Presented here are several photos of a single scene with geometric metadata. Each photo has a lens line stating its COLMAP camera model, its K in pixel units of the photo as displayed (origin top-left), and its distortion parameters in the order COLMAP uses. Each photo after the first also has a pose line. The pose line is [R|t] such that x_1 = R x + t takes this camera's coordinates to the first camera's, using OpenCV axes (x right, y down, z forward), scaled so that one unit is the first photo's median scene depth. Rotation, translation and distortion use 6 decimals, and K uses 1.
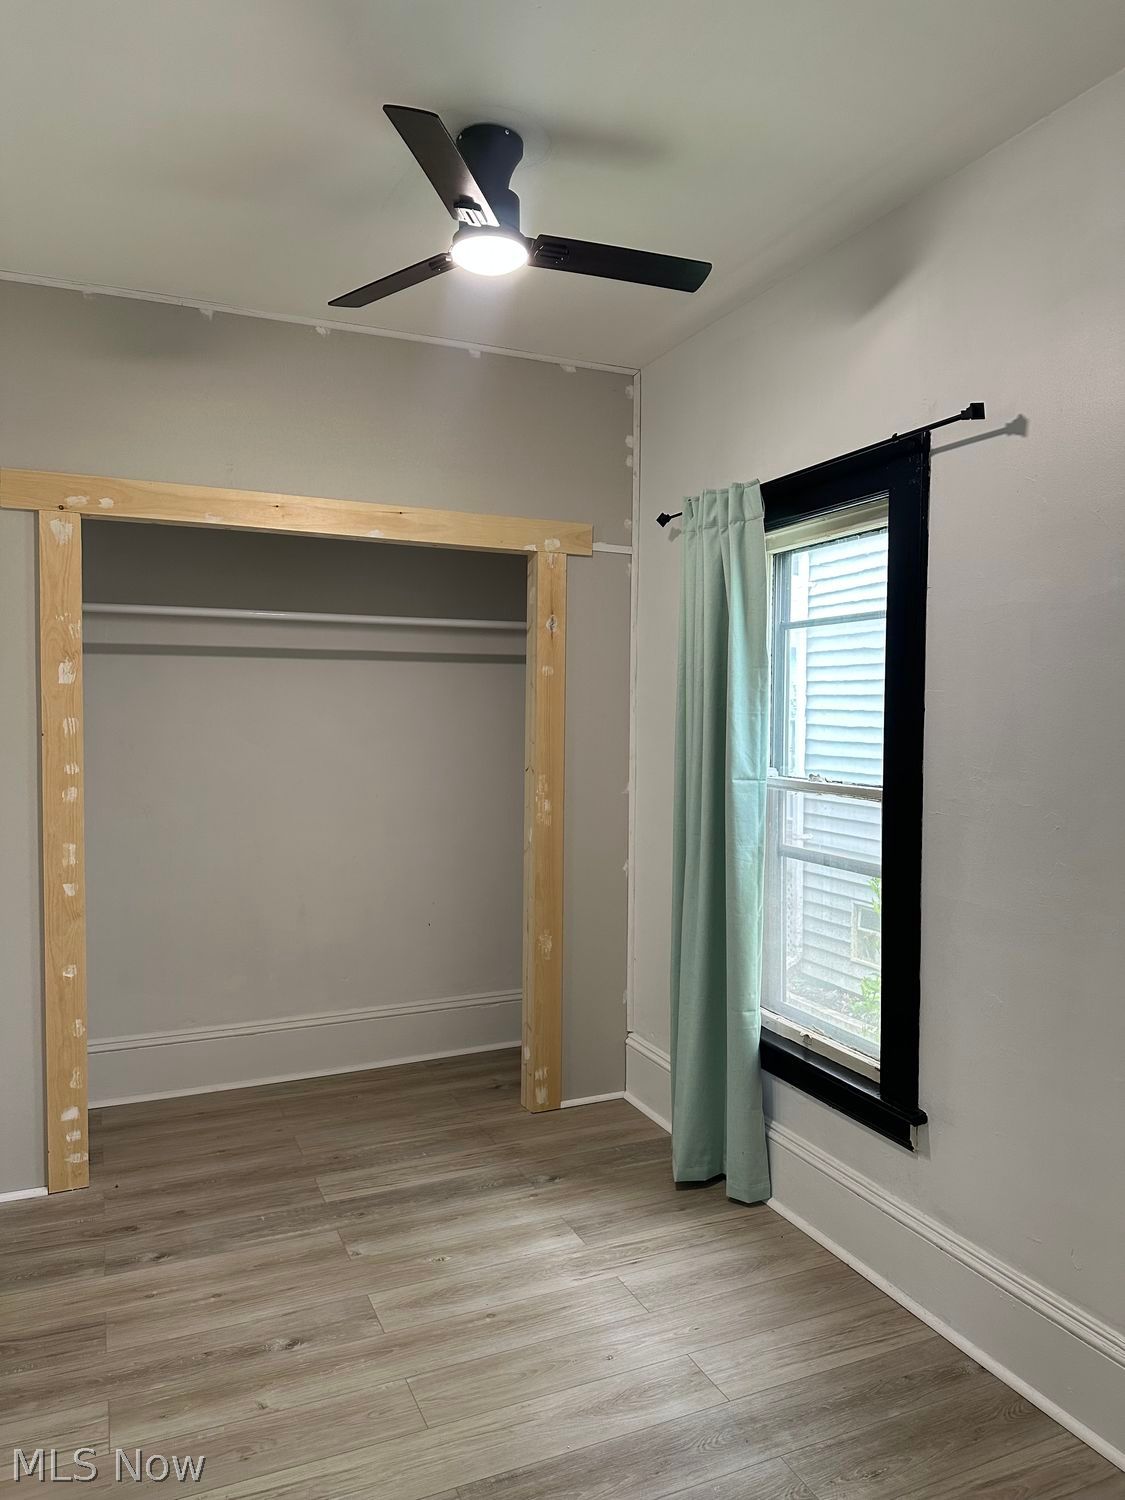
lens RADIAL K [[1047.6, 0, 563.0], [0, 1047.6, 737.5], [0, 0, 1]] dist [0.051772, -0.059211]
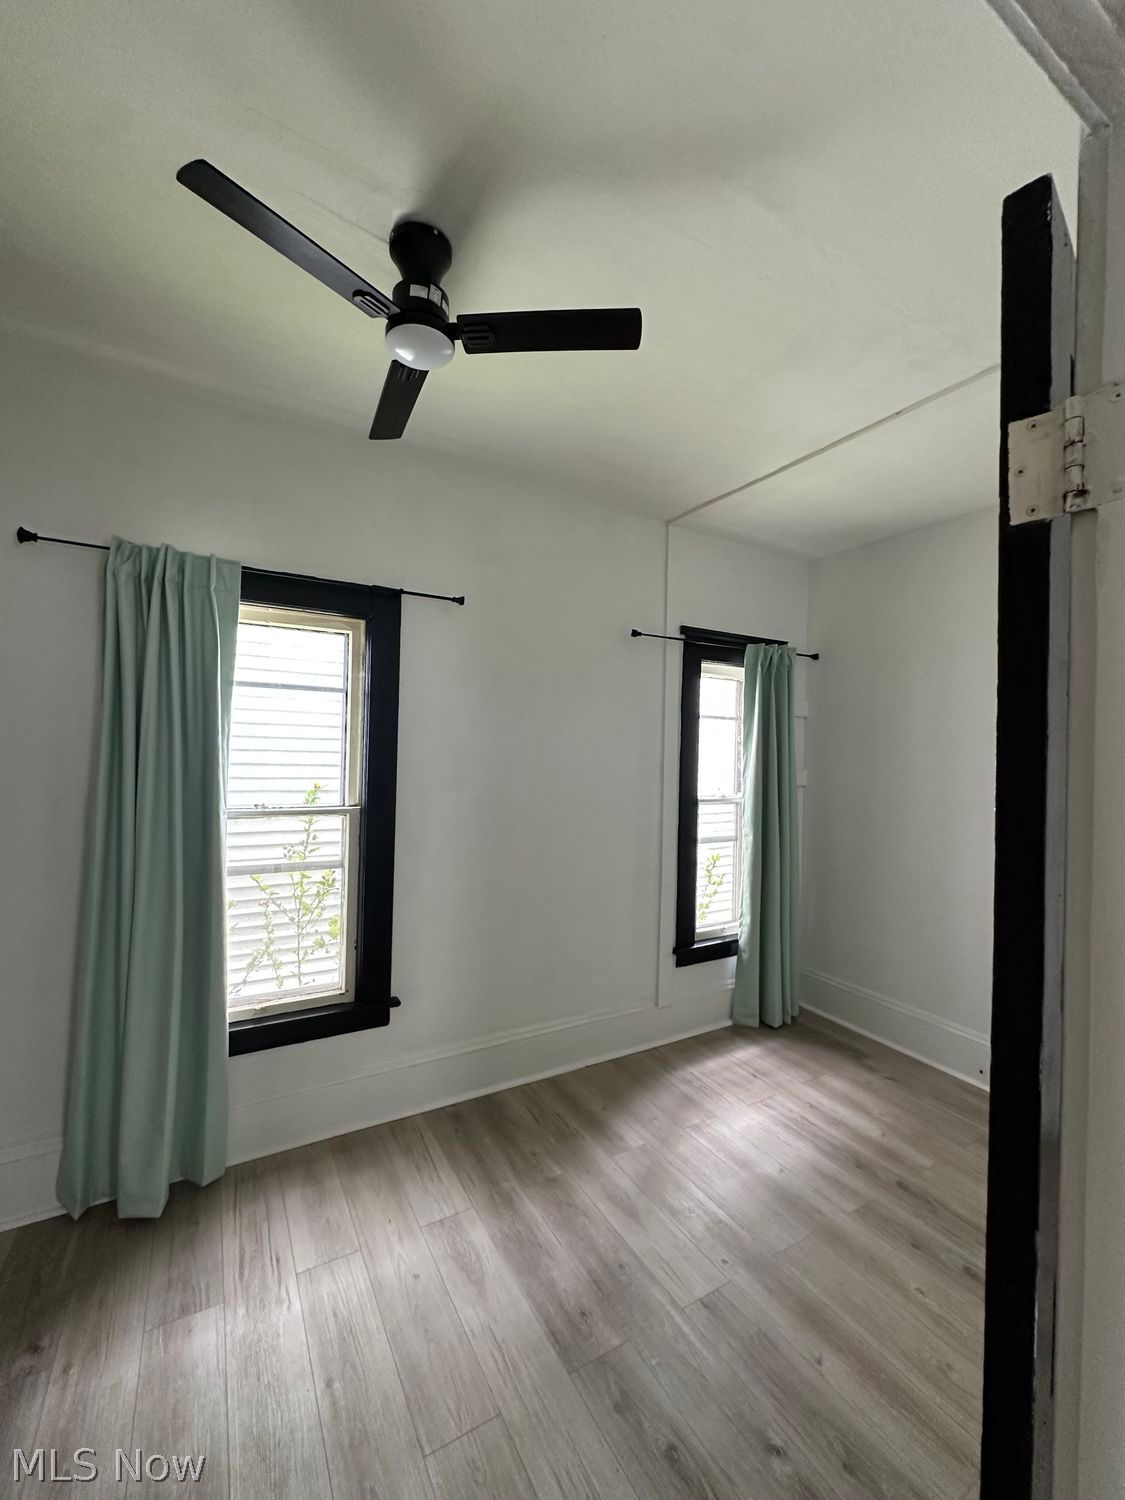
lens RADIAL K [[606.5, 0, 562.7], [0, 606.5, 751.8], [0, 0, 1]] dist [-0.007688, 0.001099]
pose [[-0.111156, -0.008148, 0.993770, -0.616728], [-0.000449, 0.999967, 0.008149, -0.040455], [-0.993803, 0.000459, -0.111156, 0.817004]]
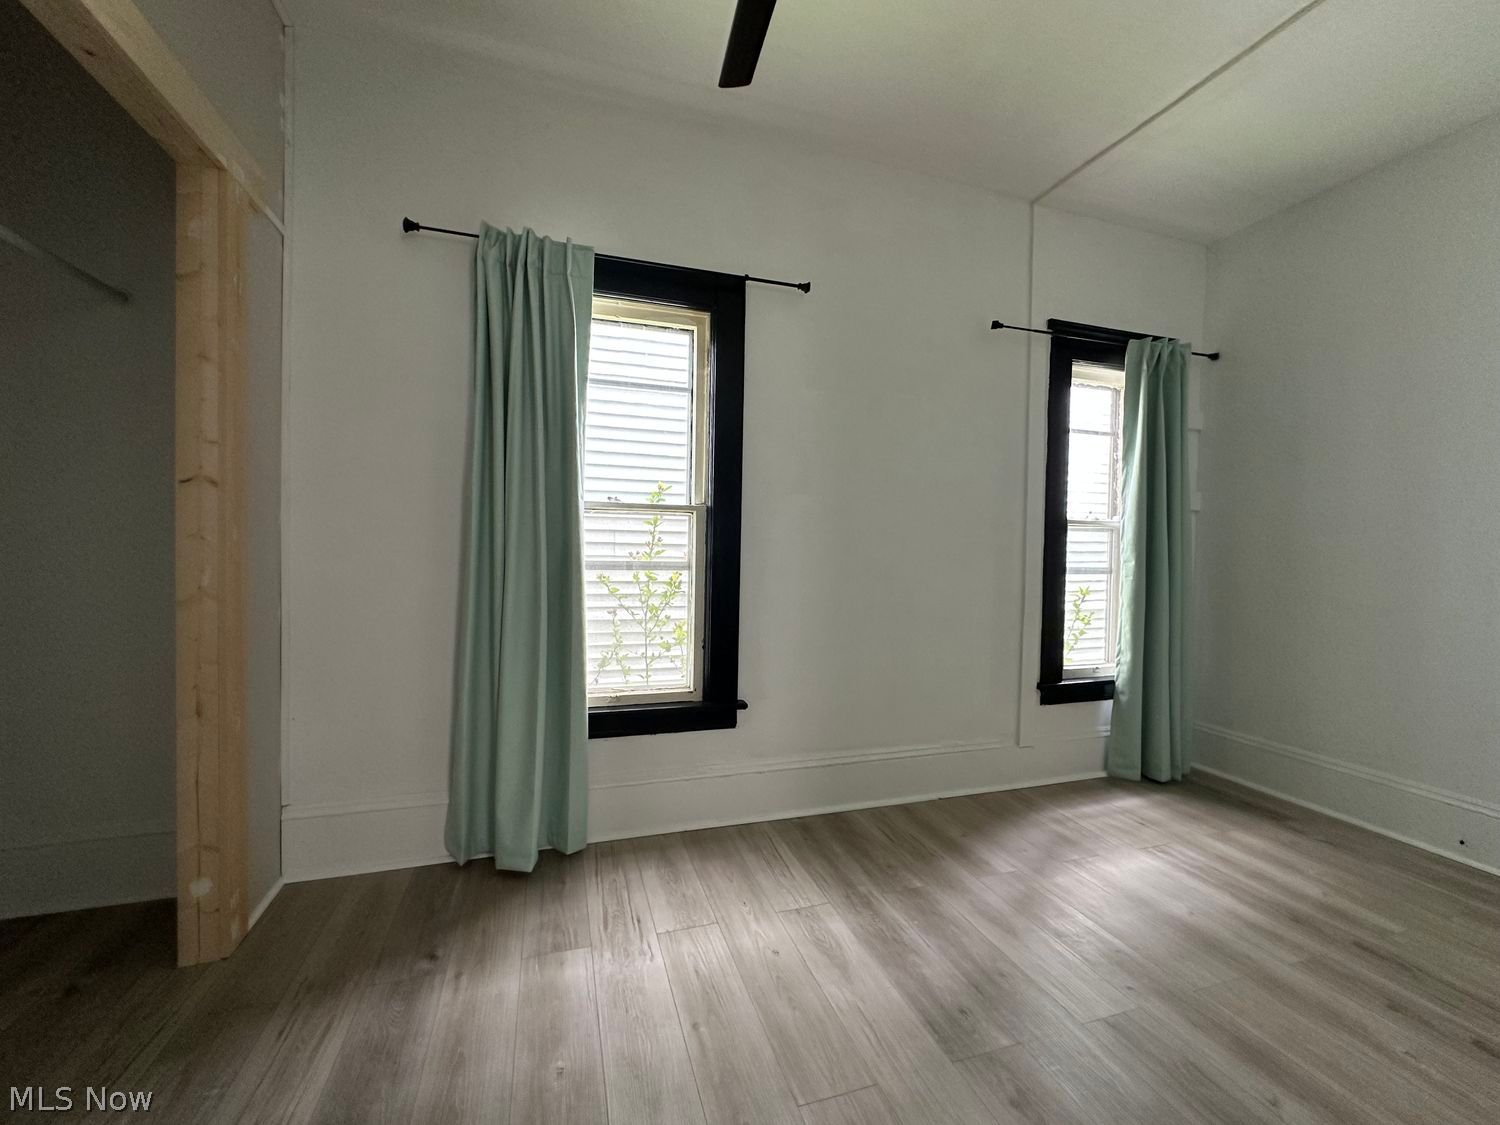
lens RADIAL K [[606.5, 0, 749.9], [0, 606.5, 566.0], [0, 0, 1]] dist [-0.007688, 0.001099]
pose [[0.104042, -0.032914, 0.994028, -0.566943], [0.007680, 0.999449, 0.032289, 0.111912], [-0.994543, 0.004274, 0.104237, 0.861369]]
